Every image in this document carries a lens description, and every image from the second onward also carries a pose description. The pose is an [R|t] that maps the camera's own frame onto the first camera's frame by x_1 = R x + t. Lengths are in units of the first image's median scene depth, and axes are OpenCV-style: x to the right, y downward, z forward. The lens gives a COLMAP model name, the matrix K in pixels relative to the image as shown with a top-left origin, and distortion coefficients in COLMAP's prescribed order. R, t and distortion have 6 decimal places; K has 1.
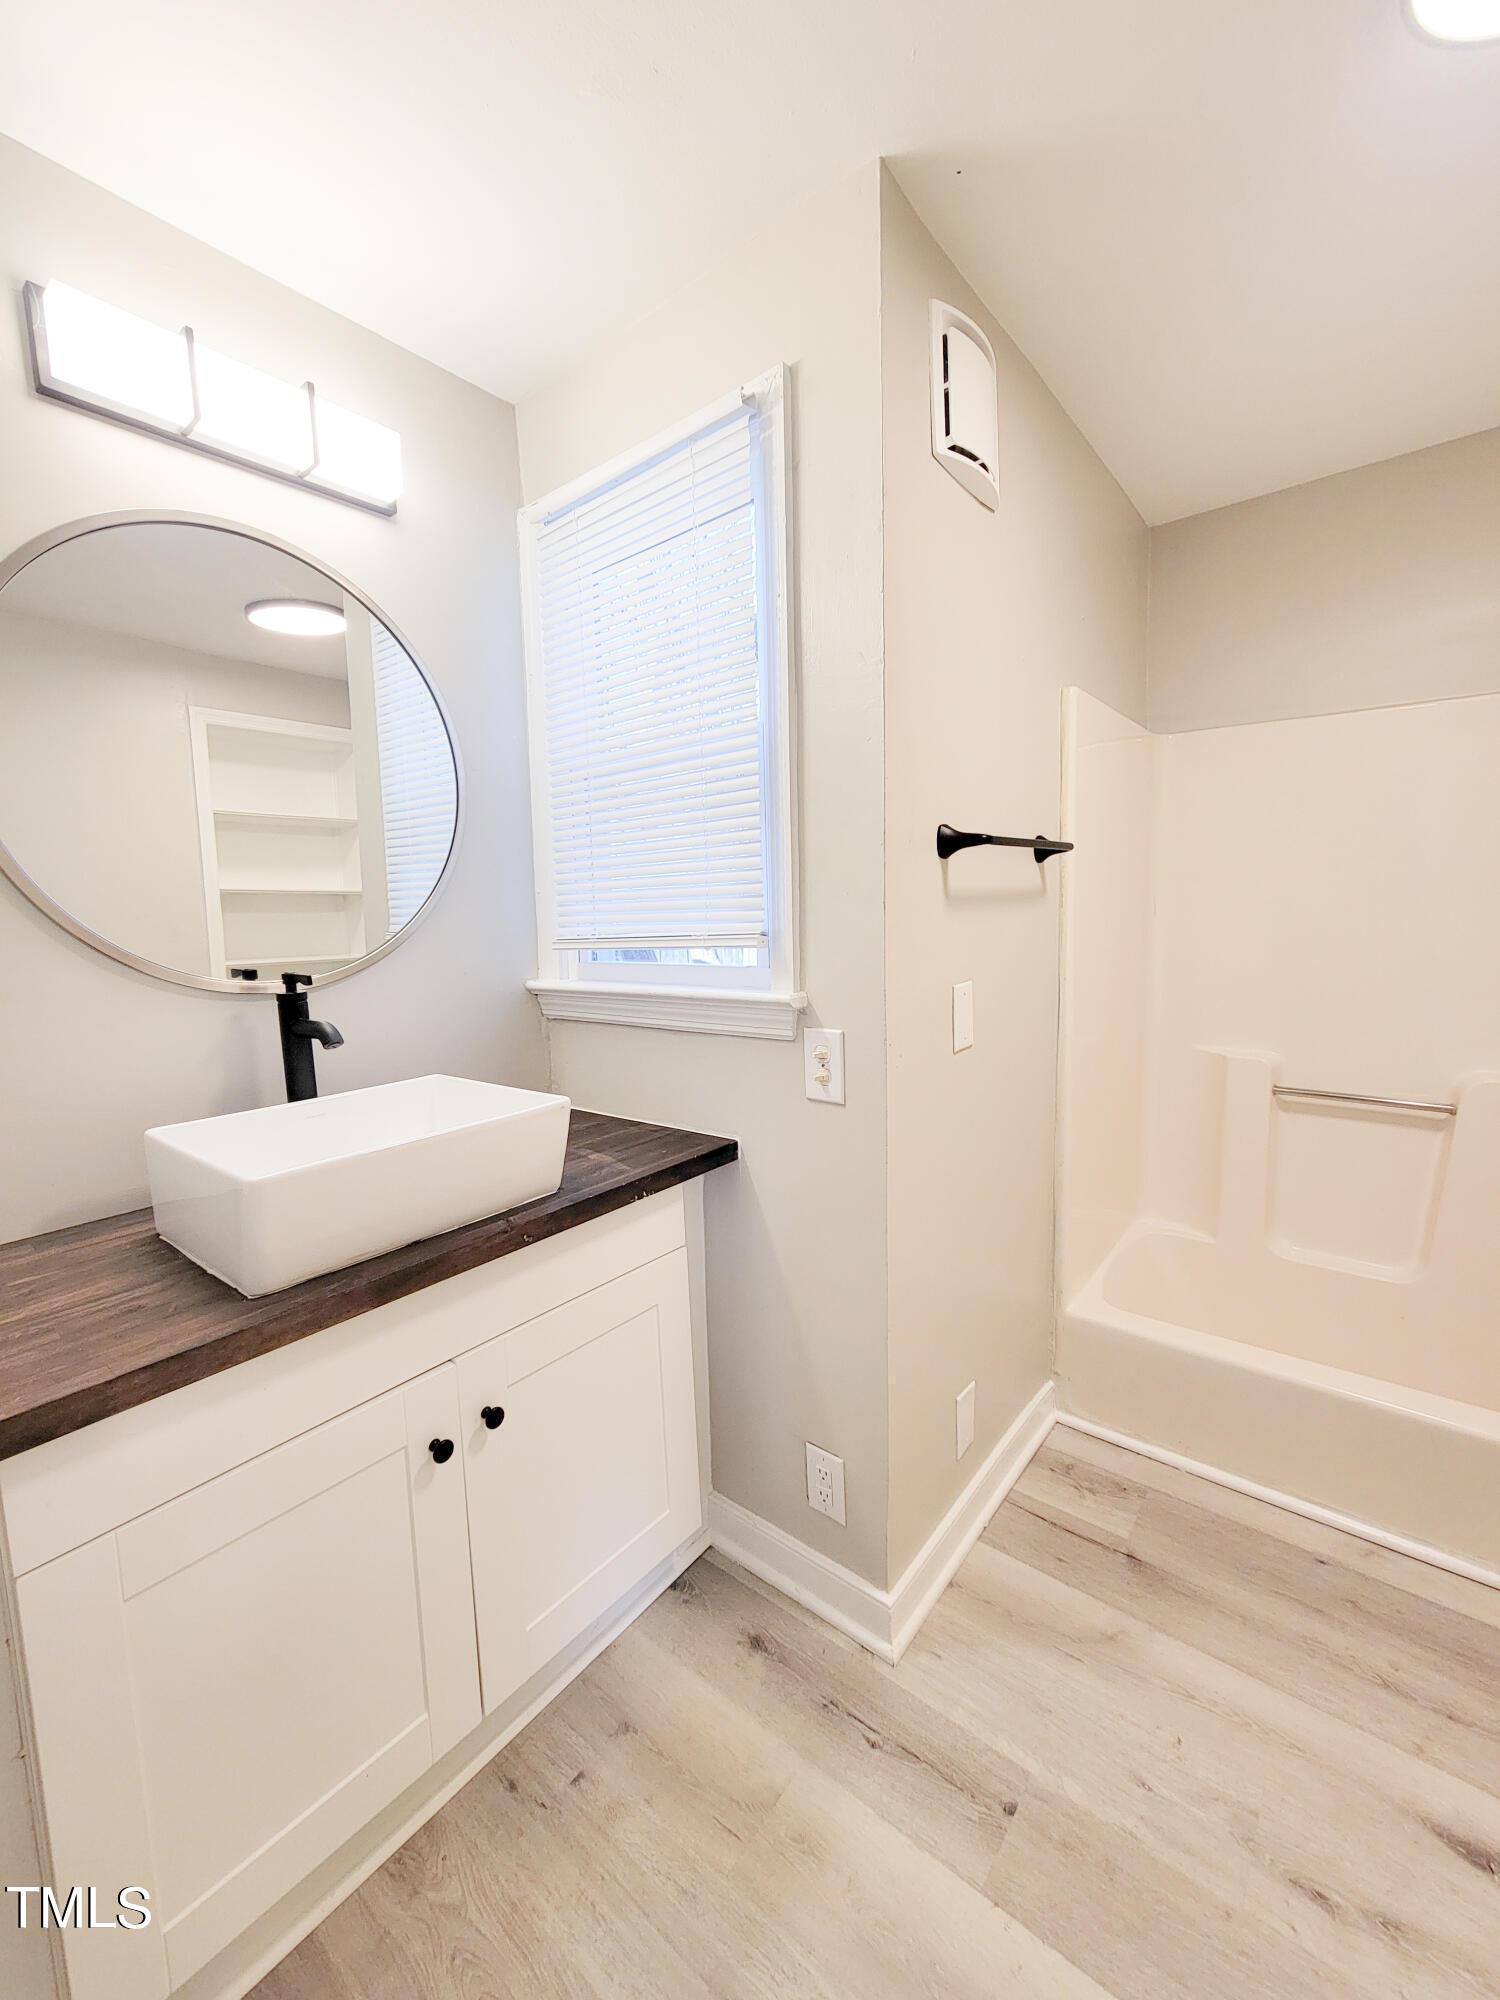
lens RADIAL K [[819.2, 0, 744.8], [0, 819.2, 992.8], [0, 0, 1]] dist [0.004711, -0.001880]
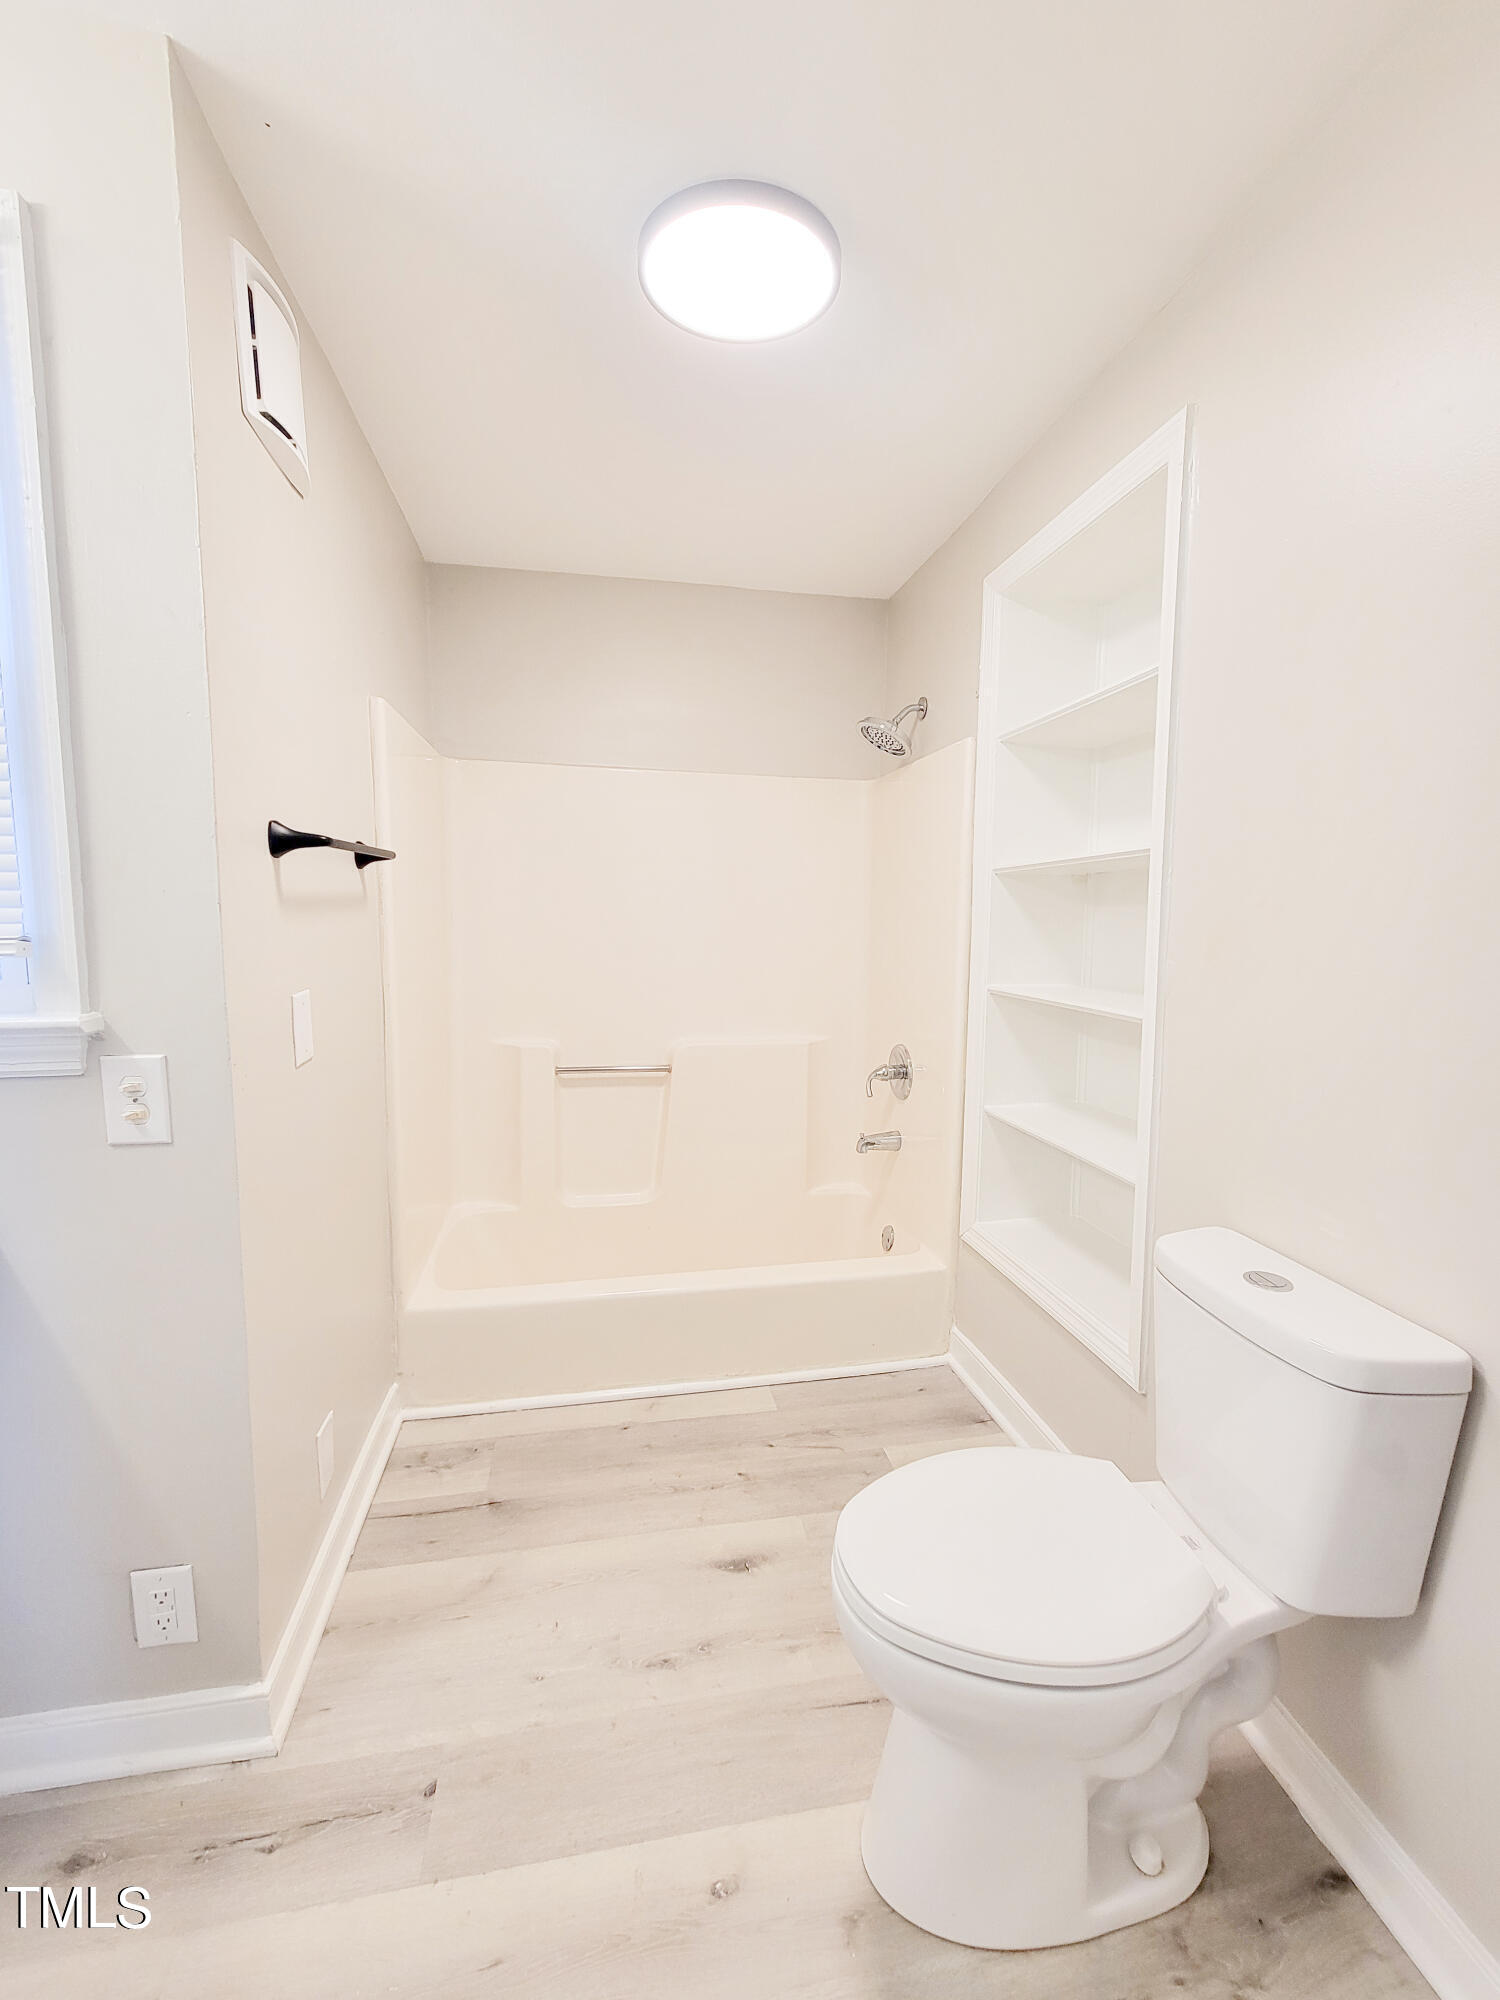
lens RADIAL K [[819.2, 0, 750.1], [0, 819.2, 996.8], [0, 0, 1]] dist [0.004711, -0.001880]
pose [[0.642973, -0.048701, 0.764339, -0.125739], [0.051872, 0.998454, 0.019982, 0.001122], [-0.764130, 0.026800, 0.644505, 0.003388]]
